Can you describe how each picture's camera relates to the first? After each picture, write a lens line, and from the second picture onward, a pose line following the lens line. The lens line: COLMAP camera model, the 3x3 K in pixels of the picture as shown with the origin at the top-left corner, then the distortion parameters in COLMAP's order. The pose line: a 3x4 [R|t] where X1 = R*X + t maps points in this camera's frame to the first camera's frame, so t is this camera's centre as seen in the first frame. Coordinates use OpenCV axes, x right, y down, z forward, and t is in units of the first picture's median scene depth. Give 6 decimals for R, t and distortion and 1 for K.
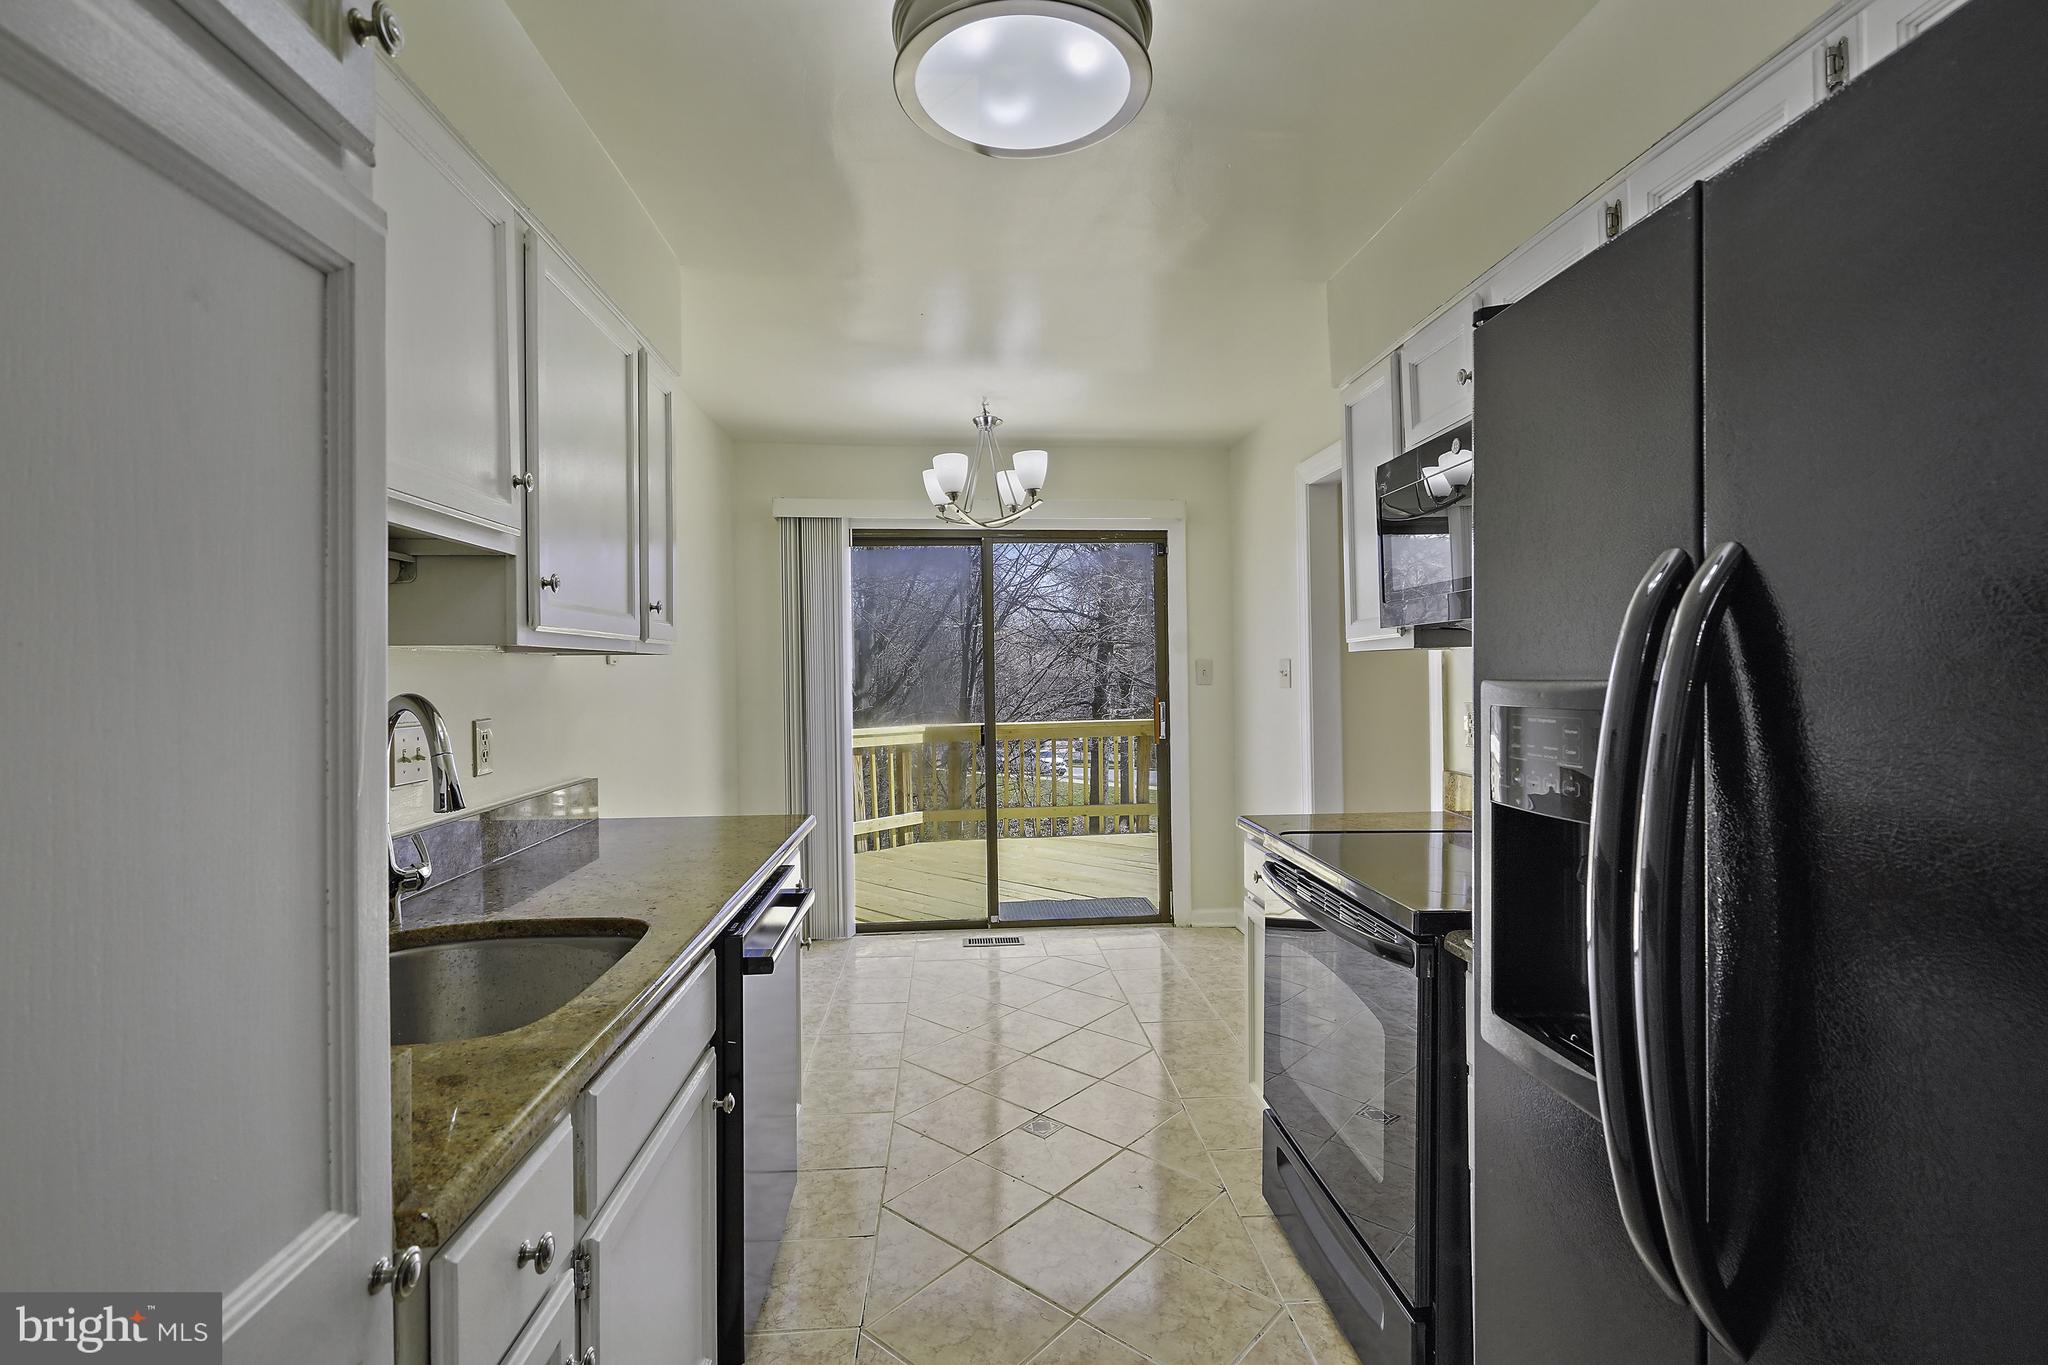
lens RADIAL K [[922.7, 0, 1015.4], [0, 922.7, 674.4], [0, 0, 1]] dist [0.002917, 0.001228]
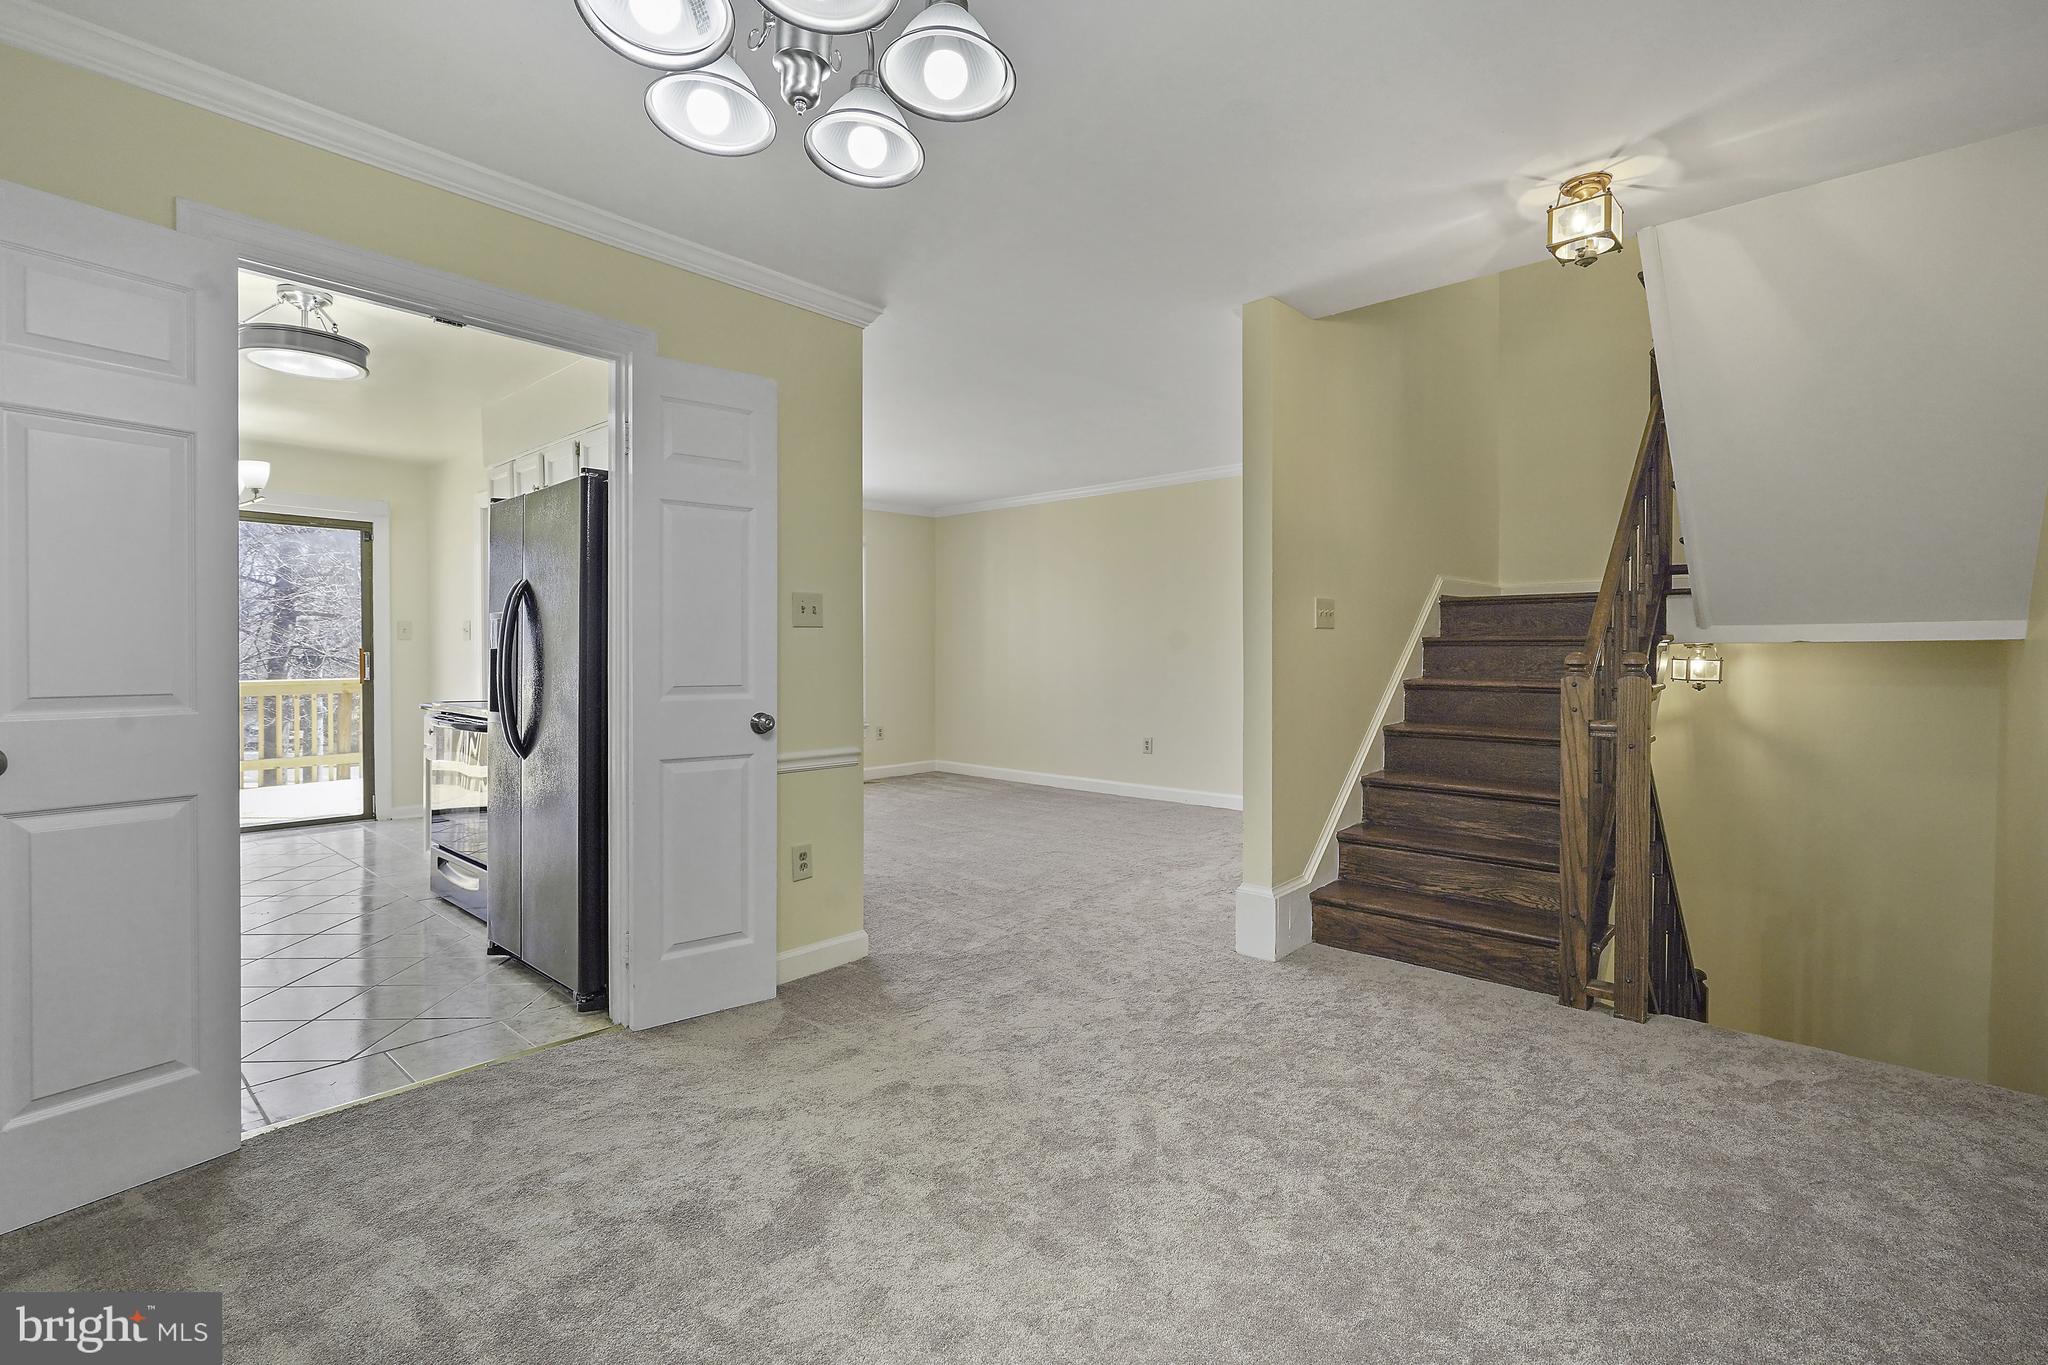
lens RADIAL K [[922.7, 0, 1028.7], [0, 922.7, 673.4], [0, 0, 1]] dist [0.002917, 0.001228]
pose [[0.709014, 0.004414, 0.705181, -0.100049], [-0.013943, 0.999873, 0.007761, 0.036011], [-0.705057, -0.015335, 0.708985, -0.592722]]
